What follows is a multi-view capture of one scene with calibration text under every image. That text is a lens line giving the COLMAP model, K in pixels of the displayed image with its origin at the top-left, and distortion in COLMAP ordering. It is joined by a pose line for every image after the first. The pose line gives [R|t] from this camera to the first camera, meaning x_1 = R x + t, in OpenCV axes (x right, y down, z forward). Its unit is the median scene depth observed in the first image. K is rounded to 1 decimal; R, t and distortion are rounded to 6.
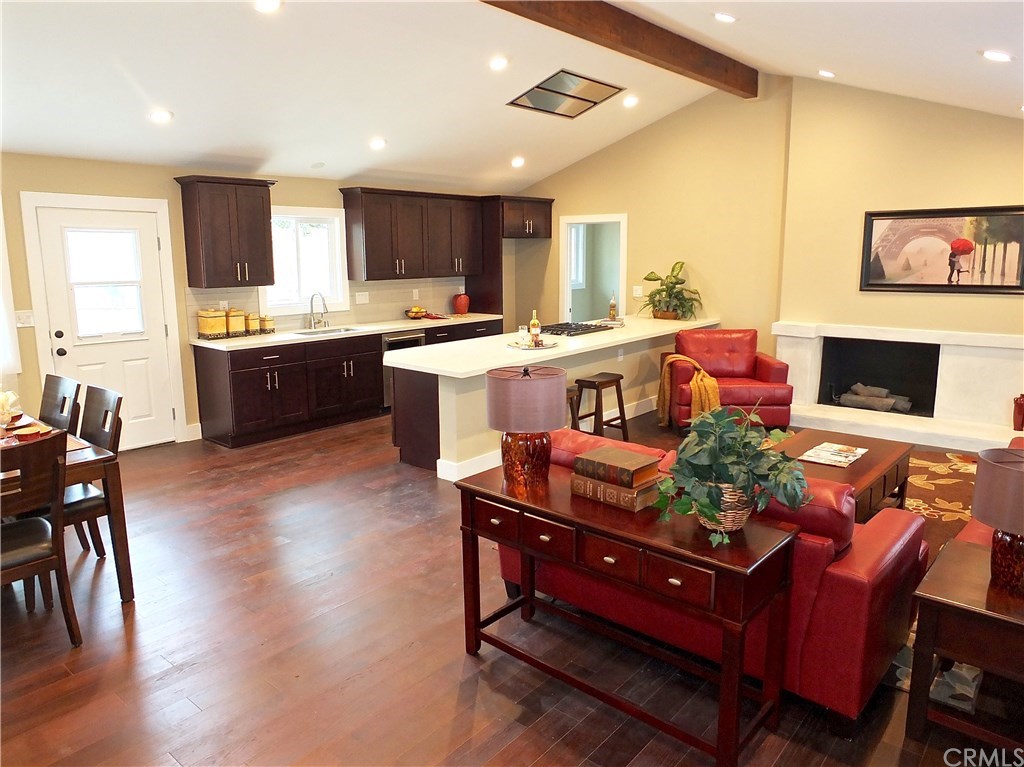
lens RADIAL K [[694.4, 0, 510.2], [0, 694.4, 387.4], [0, 0, 1]] dist [-0.034551, 0.020864]
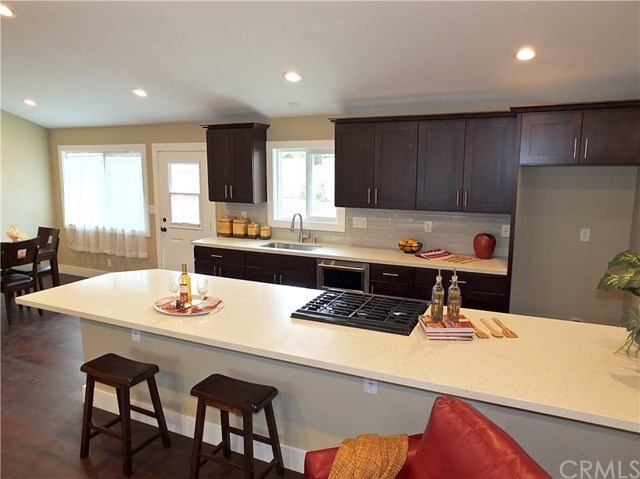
lens RADIAL K [[449.5, 0, 330.5], [0, 449.5, 241.5], [0, 0, 1]] dist [-0.030426, 0.018244]
pose [[0.269119, 0.166458, -0.948613, 0.506781], [-0.189011, 0.974925, 0.117453, -0.206823], [0.944378, 0.147690, 0.293833, 0.913965]]
